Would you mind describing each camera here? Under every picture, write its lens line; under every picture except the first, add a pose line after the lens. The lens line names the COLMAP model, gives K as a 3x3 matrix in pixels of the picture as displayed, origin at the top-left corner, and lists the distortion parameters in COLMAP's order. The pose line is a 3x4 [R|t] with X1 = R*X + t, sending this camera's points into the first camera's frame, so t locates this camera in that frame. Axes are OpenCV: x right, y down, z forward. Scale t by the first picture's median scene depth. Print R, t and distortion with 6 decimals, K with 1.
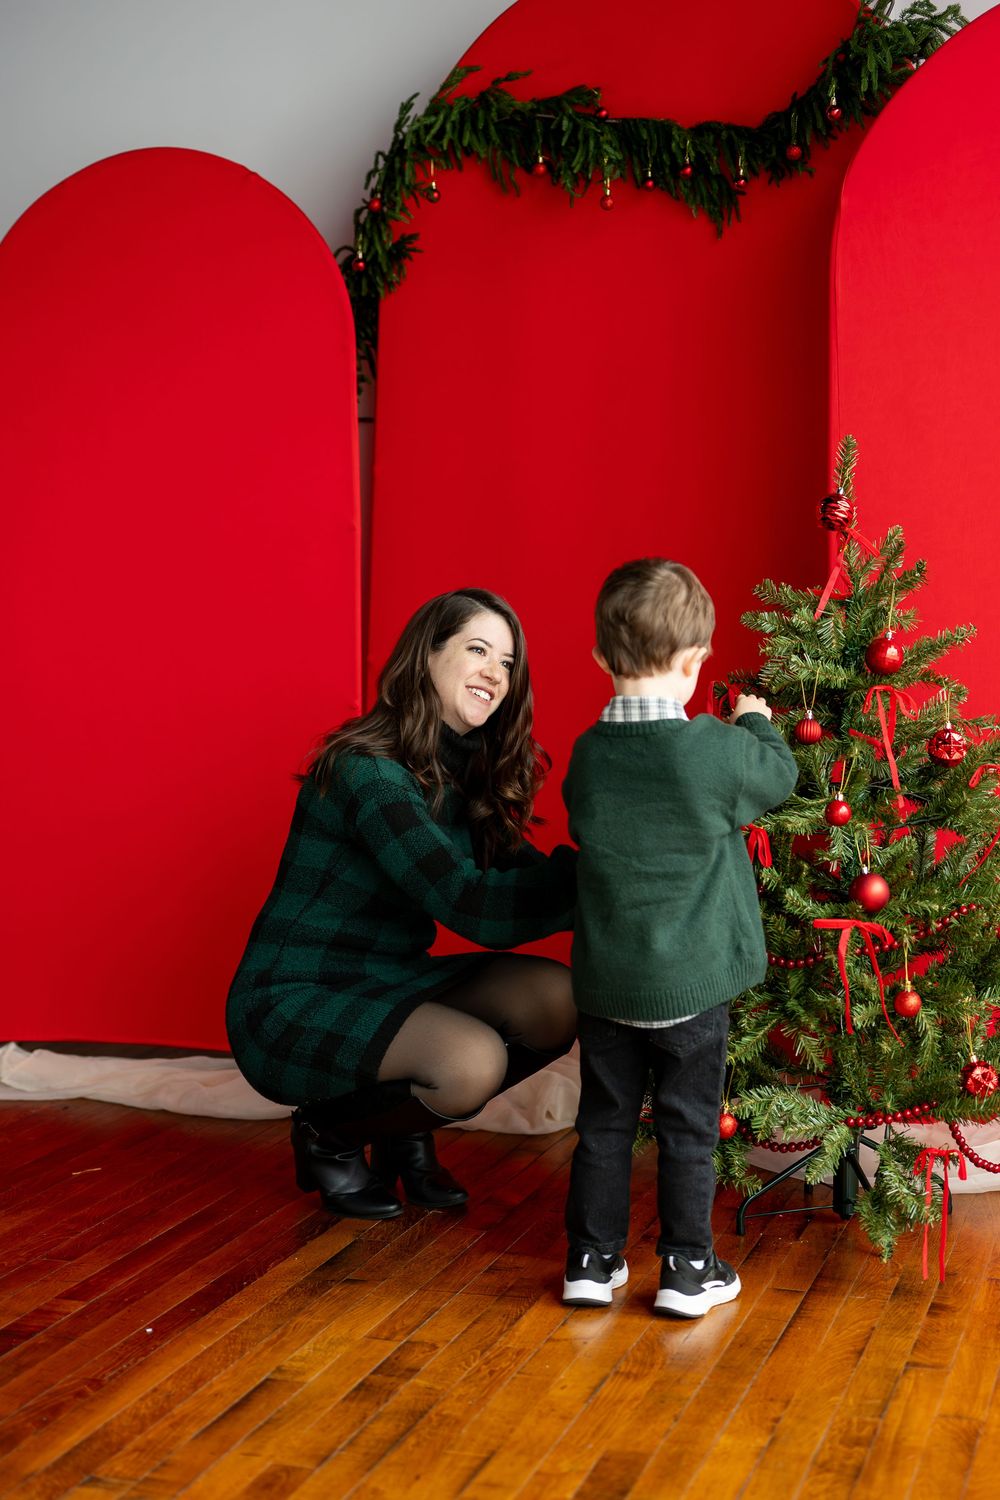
lens RADIAL K [[2045.6, 0, 675.0], [0, 2045.6, 716.4], [0, 0, 1]] dist [-0.017158, -0.004129]
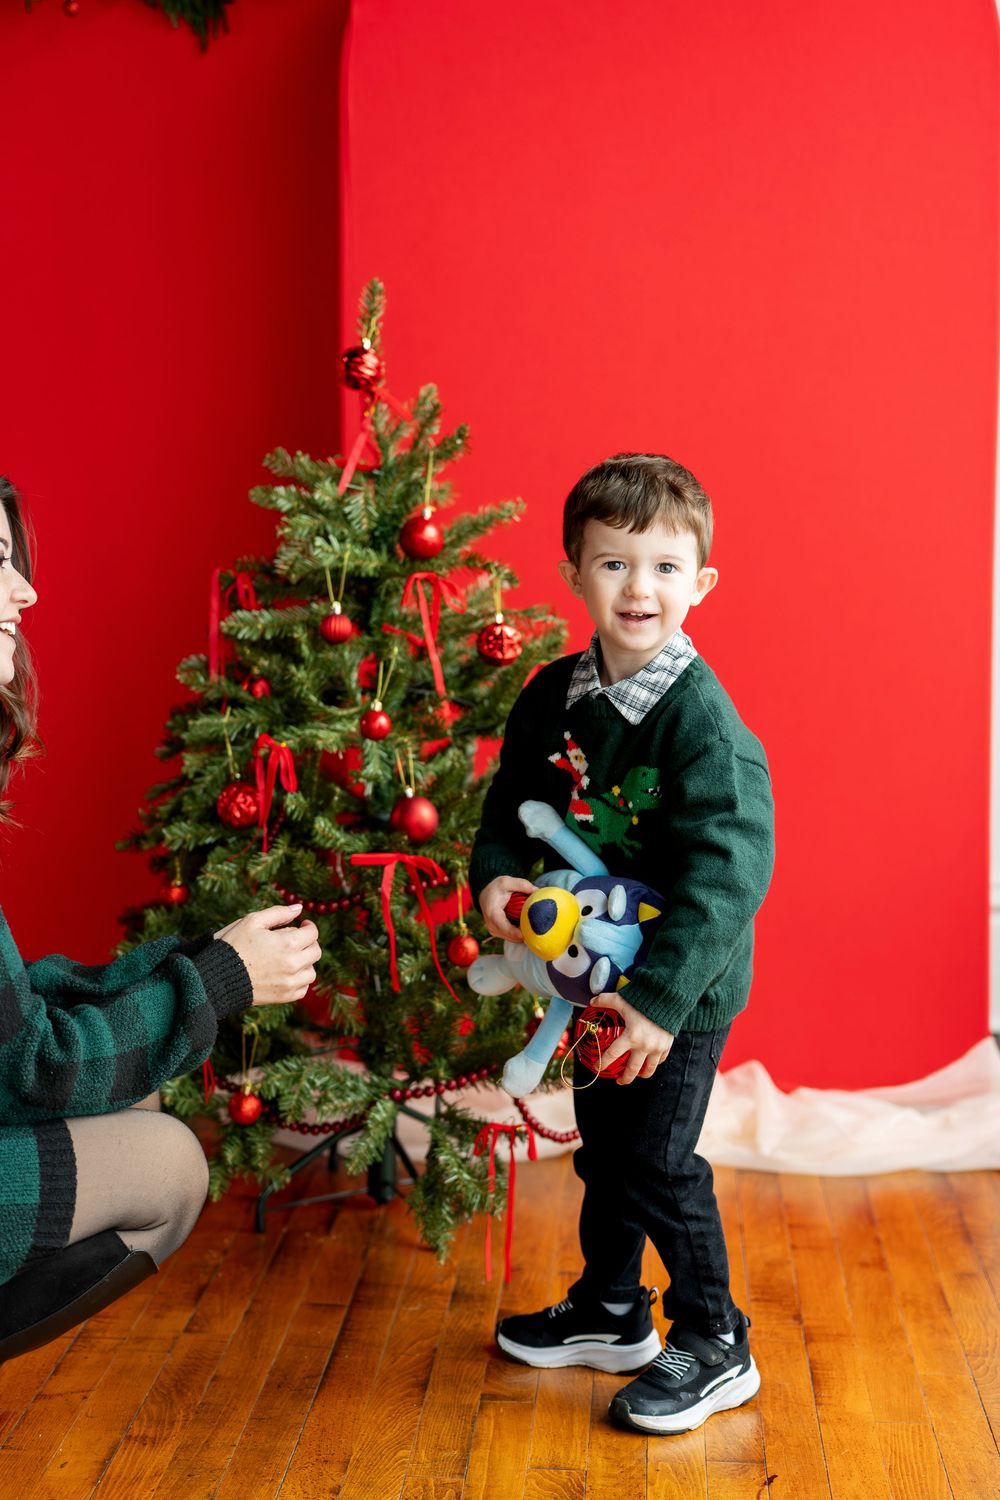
lens RADIAL K [[2167.5, 0, 471.7], [0, 2167.5, 529.5], [0, 0, 1]] dist [0.005890, -0.084535]
pose [[0.985931, -0.010678, 0.166811, -0.027465], [0.015214, 0.999548, -0.025935, -0.008981], [-0.166458, 0.028108, 0.985648, 0.106824]]
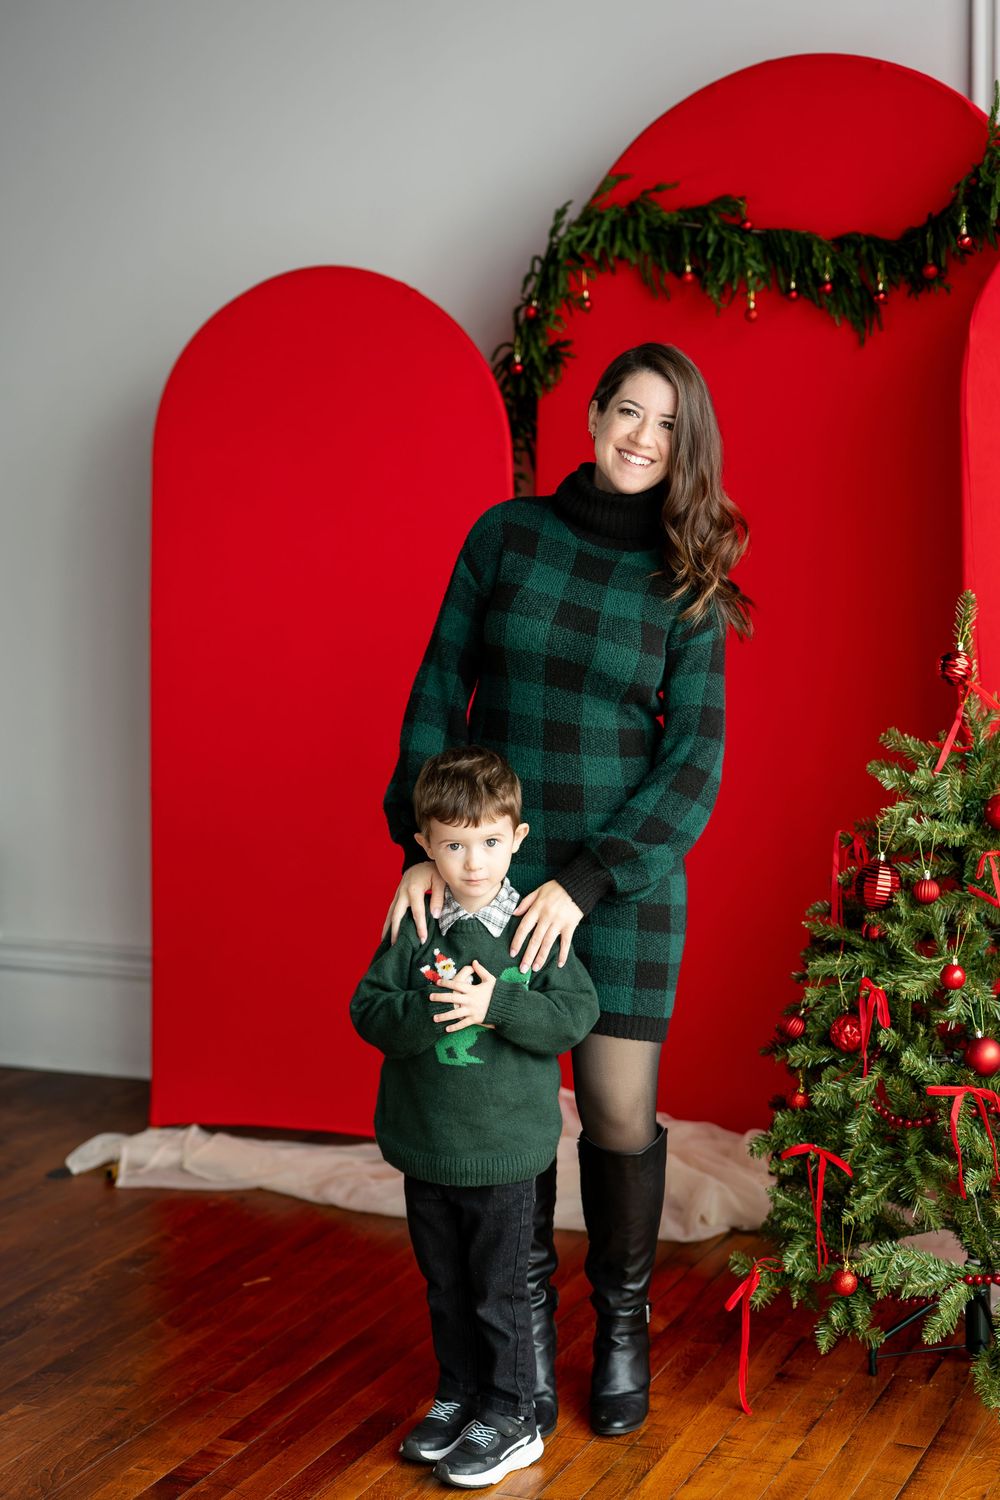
lens RADIAL K [[2221.9, 0, 676.5], [0, 2221.9, 524.0], [0, 0, 1]] dist [-0.009174, -0.000088]
pose [[0.993450, -0.016423, -0.113082, 0.067965], [0.012326, 0.999246, -0.036826, -0.134898], [0.113602, 0.035191, 0.992903, -0.133625]]
